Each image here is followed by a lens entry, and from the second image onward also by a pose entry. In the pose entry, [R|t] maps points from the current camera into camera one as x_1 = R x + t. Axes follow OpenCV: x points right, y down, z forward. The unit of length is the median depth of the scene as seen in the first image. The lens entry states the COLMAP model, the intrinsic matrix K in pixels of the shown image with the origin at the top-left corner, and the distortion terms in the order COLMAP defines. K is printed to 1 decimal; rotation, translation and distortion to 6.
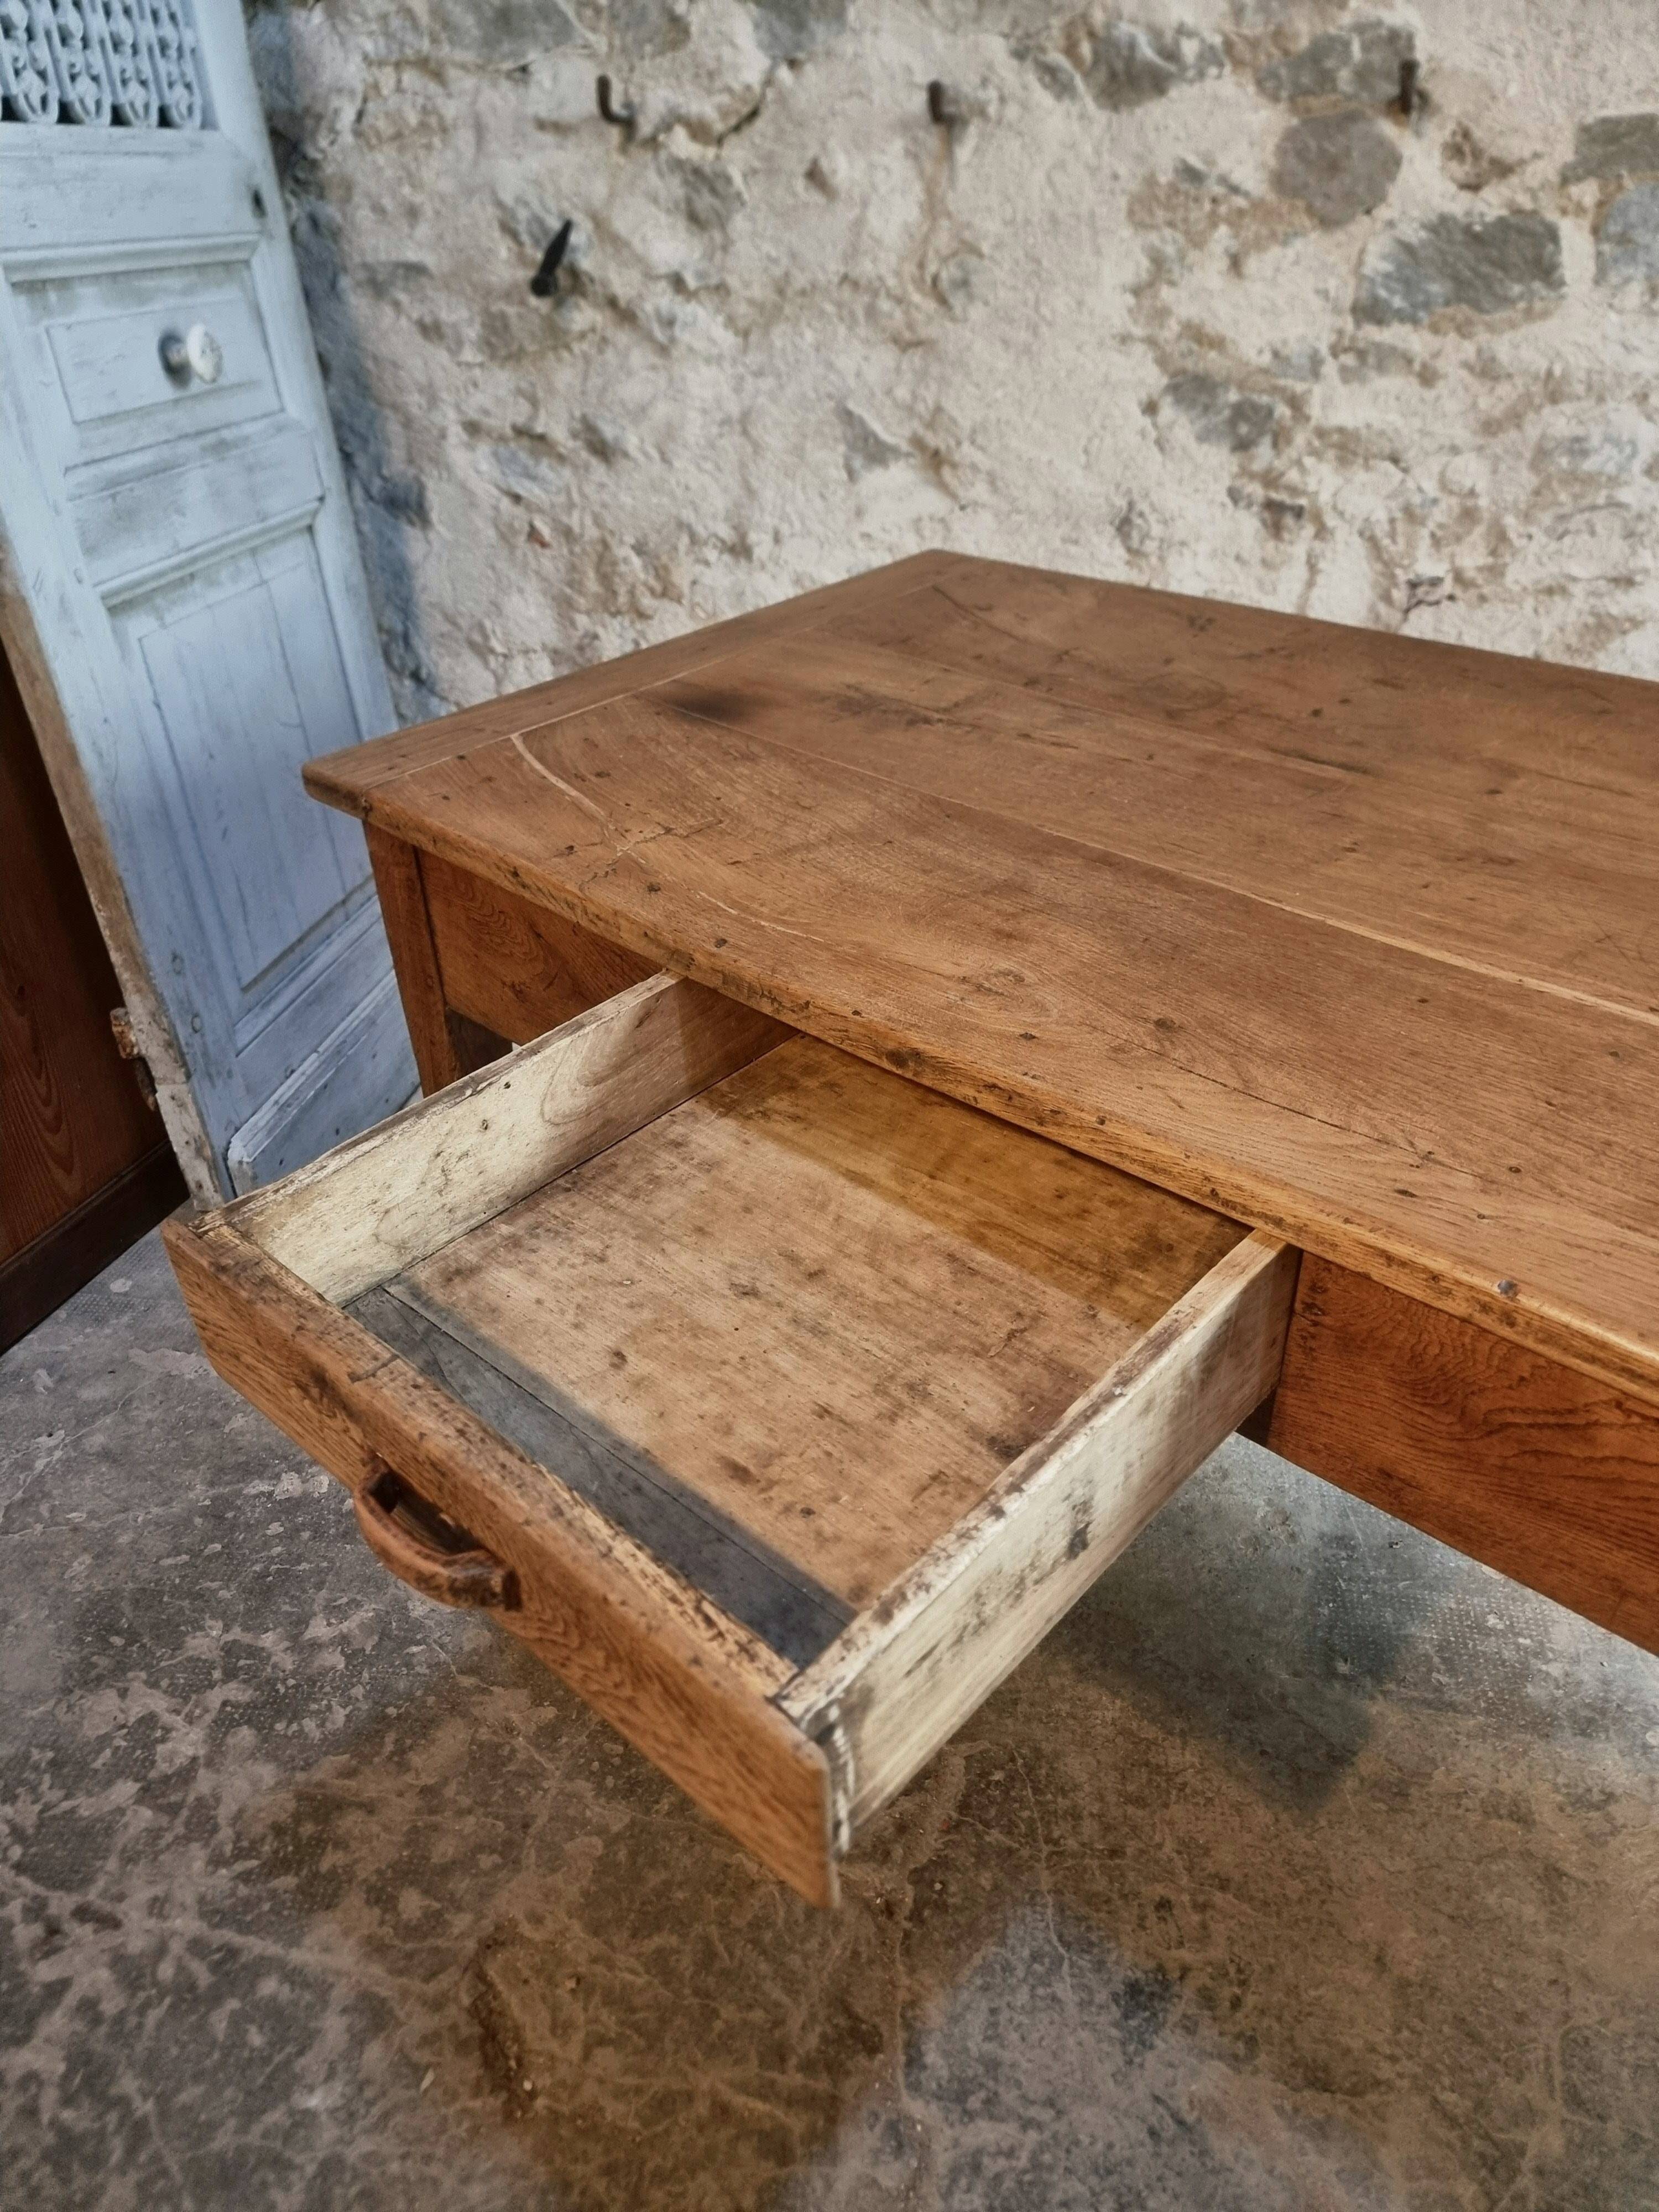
lens RADIAL K [[1556.5, 0, 816.7], [0, 1556.5, 1107.9], [0, 0, 1]] dist [0.071288, -0.069556]
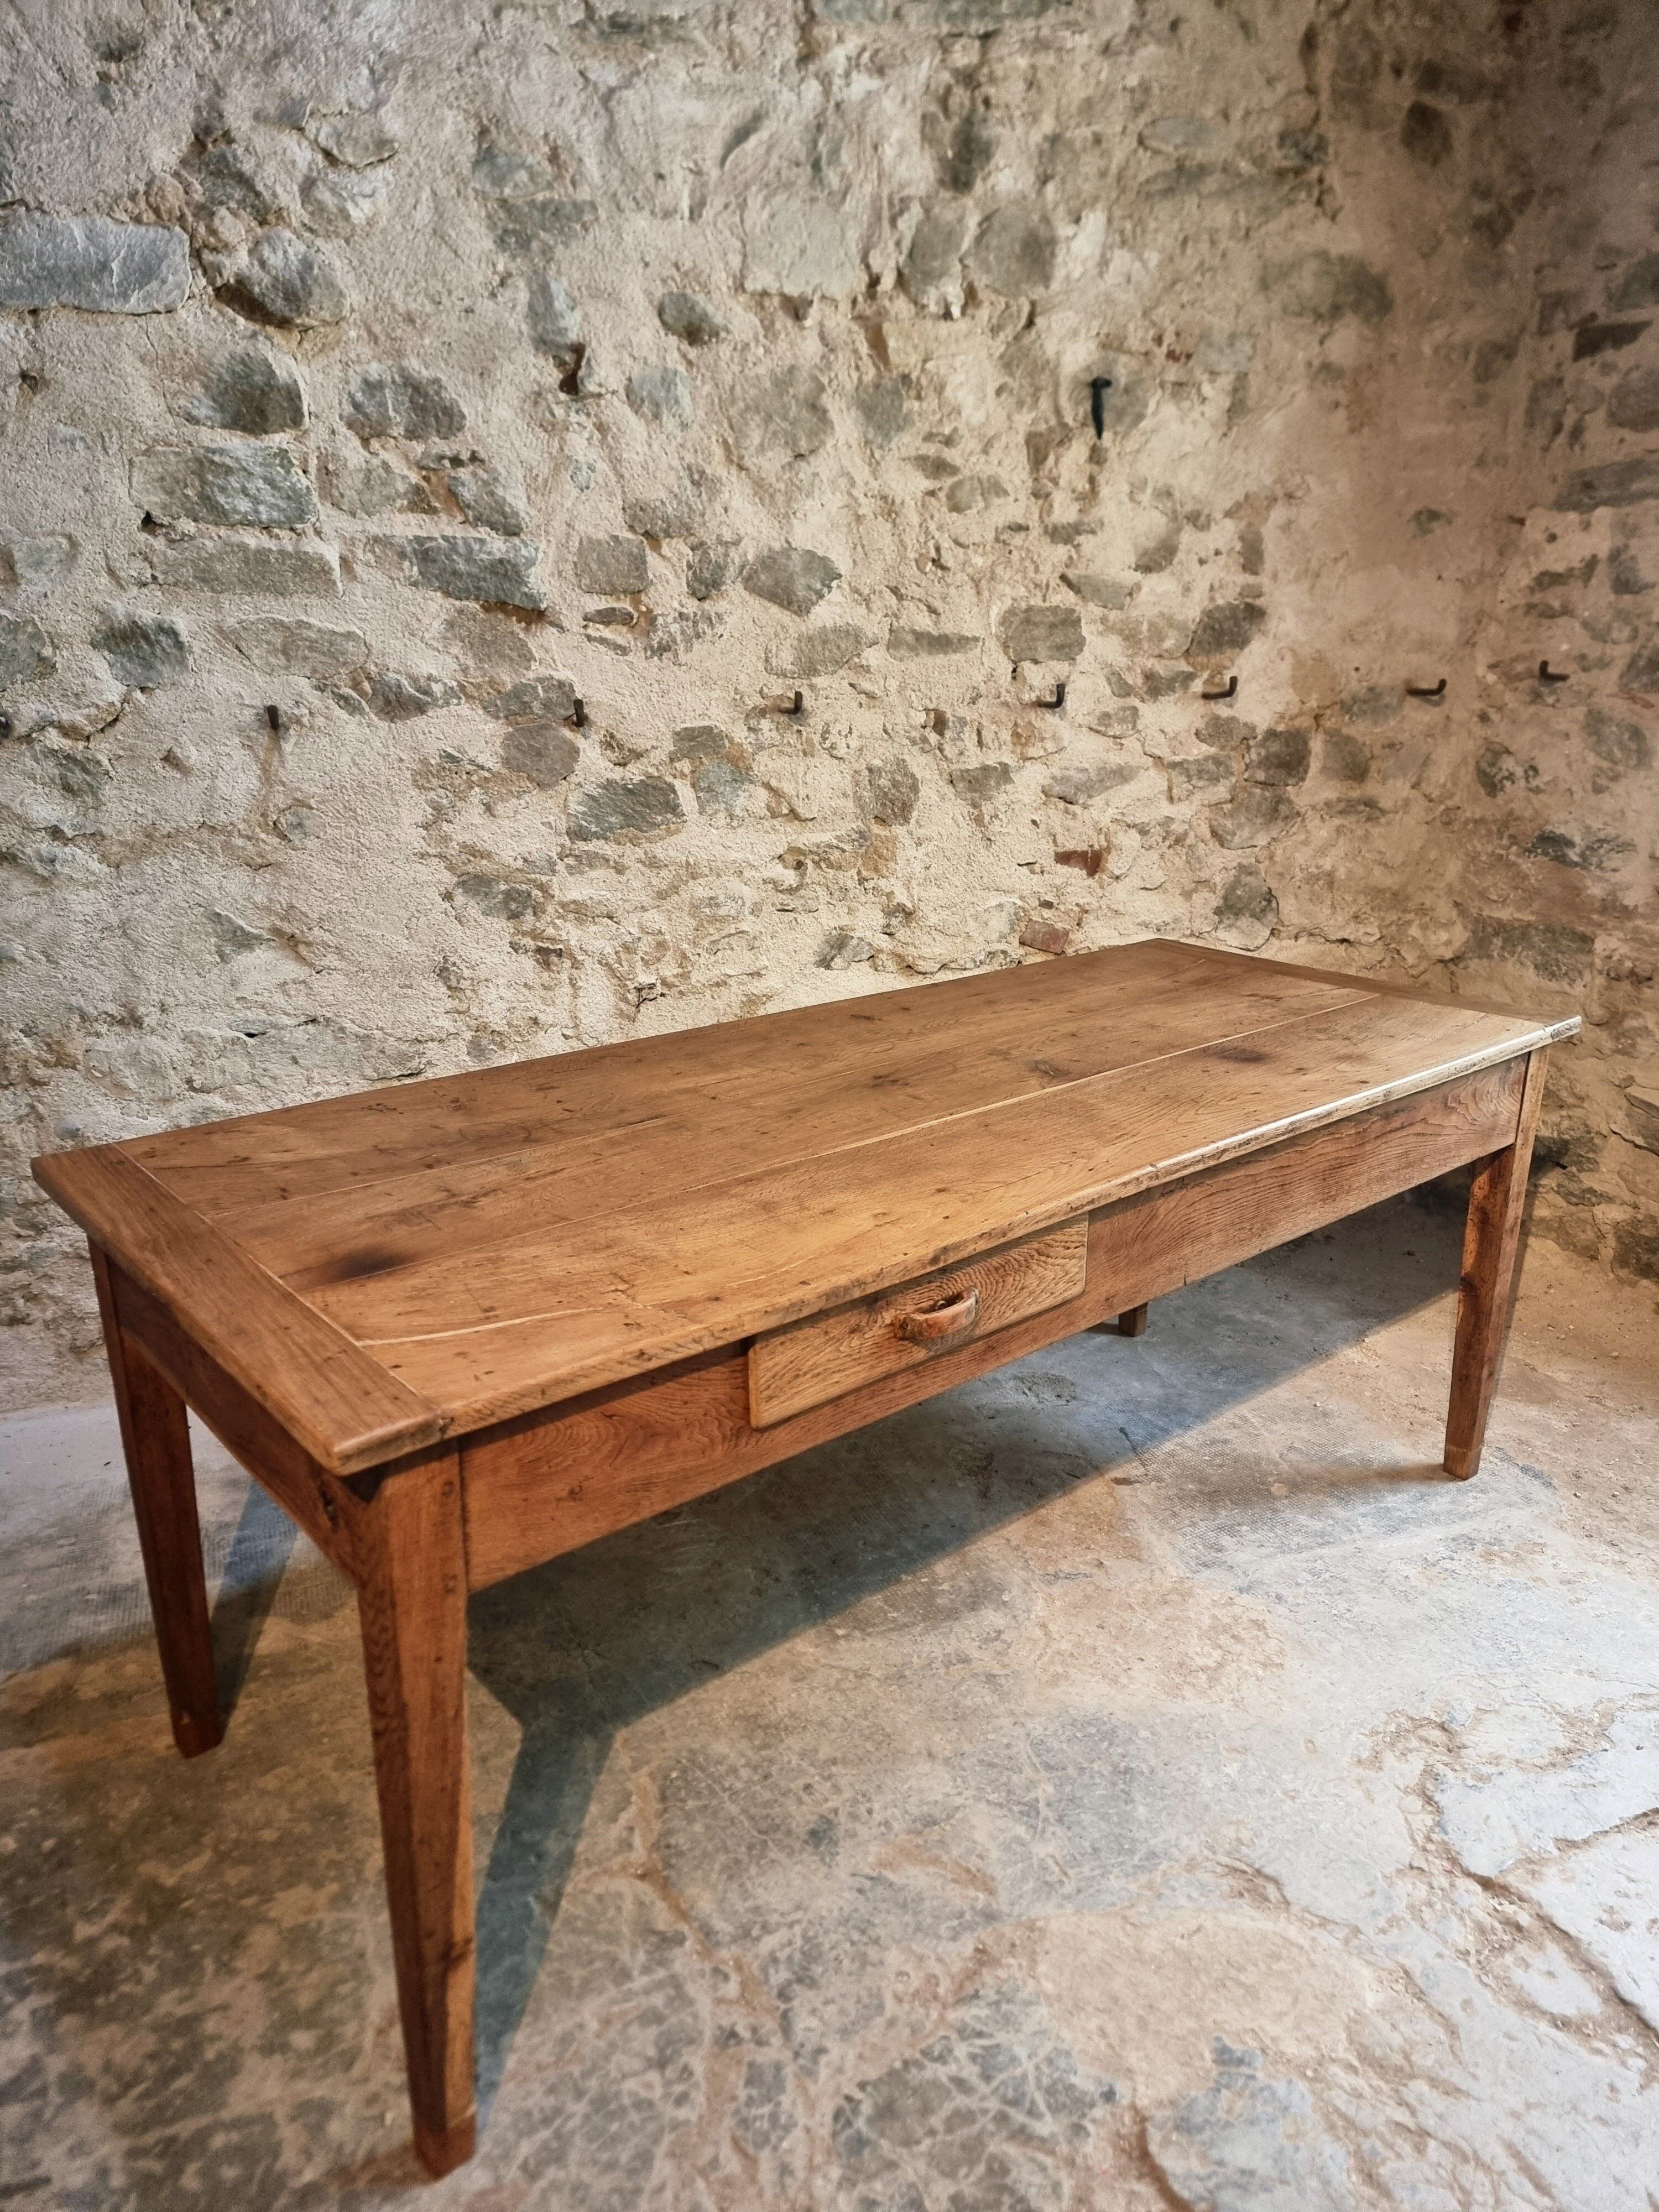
lens RADIAL K [[1536.0, 0, 838.5], [0, 1536.0, 1112.4], [0, 0, 1]] dist [0.076848, -0.071647]
pose [[0.815533, -0.150269, 0.558861, -0.339387], [0.294785, 0.938892, -0.177719, 0.113083], [-0.498004, 0.309679, 0.809994, -0.298300]]
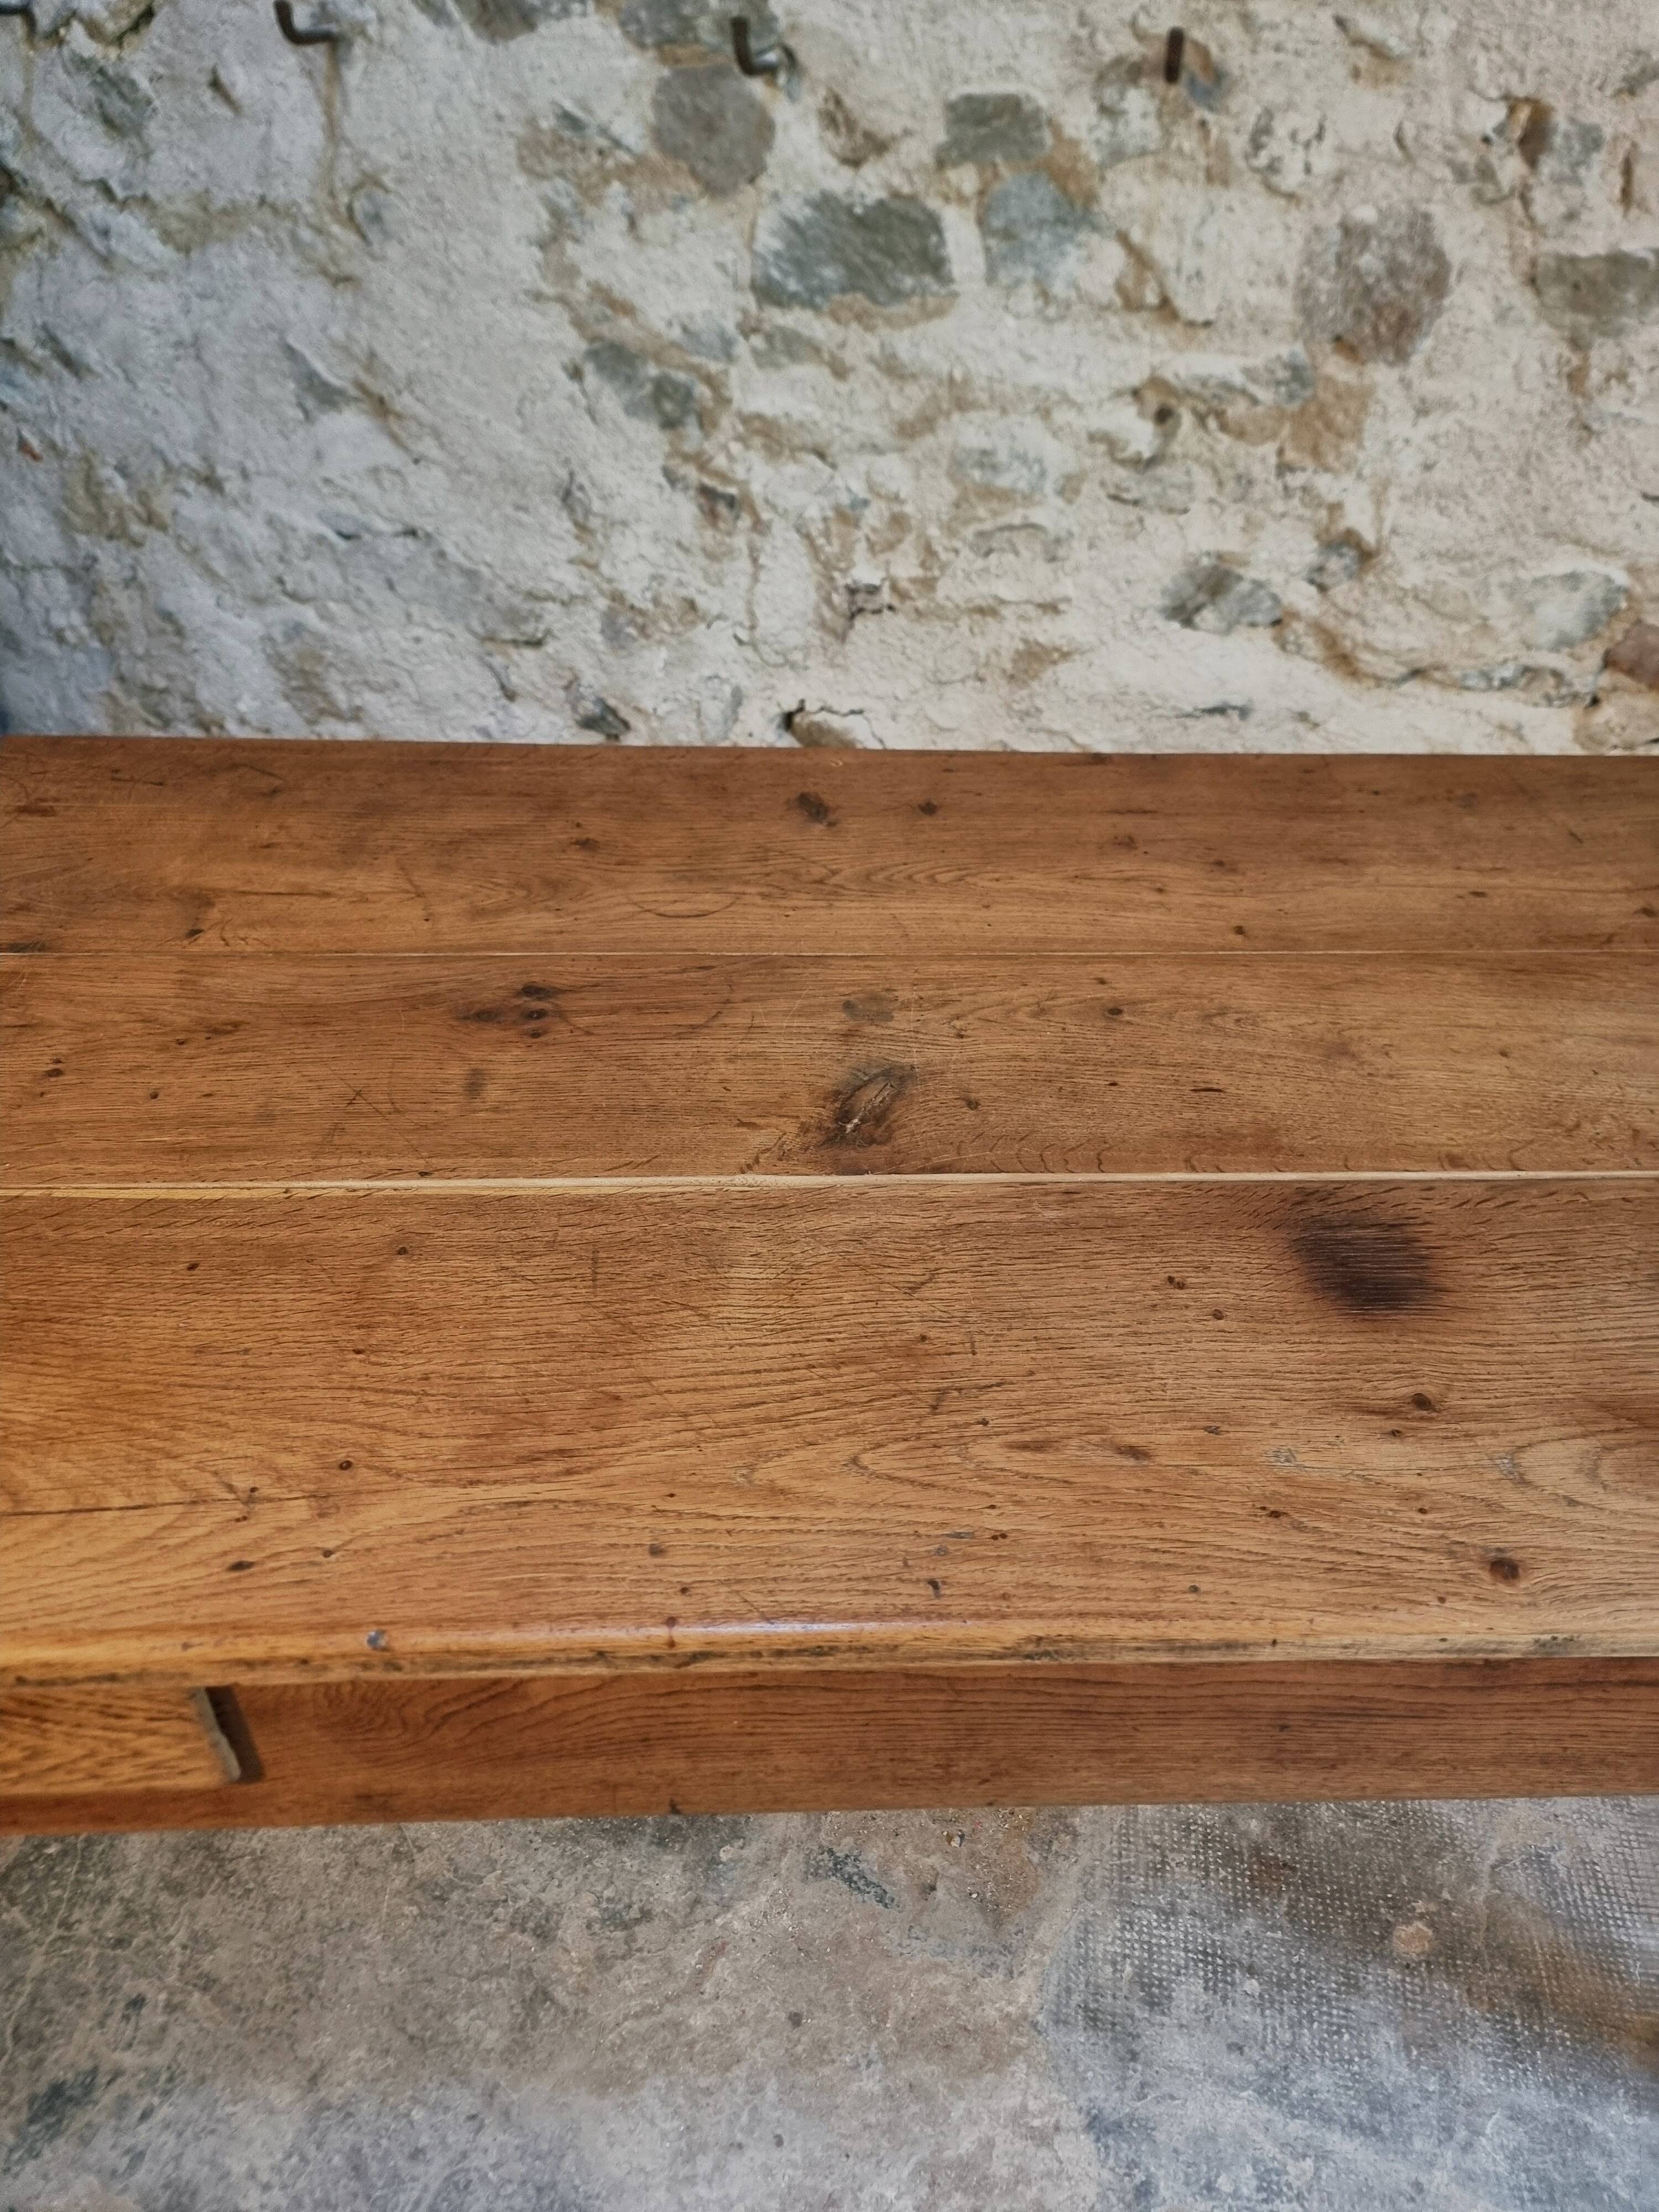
lens RADIAL K [[1562.1, 0, 849.0], [0, 1562.1, 1098.5], [0, 0, 1]] dist [0.050595, -0.049992]
pose [[0.997109, 0.074553, -0.014685, 0.430787], [-0.072997, 0.993499, 0.087360, -0.118610], [0.021103, -0.086035, 0.996069, 0.049600]]
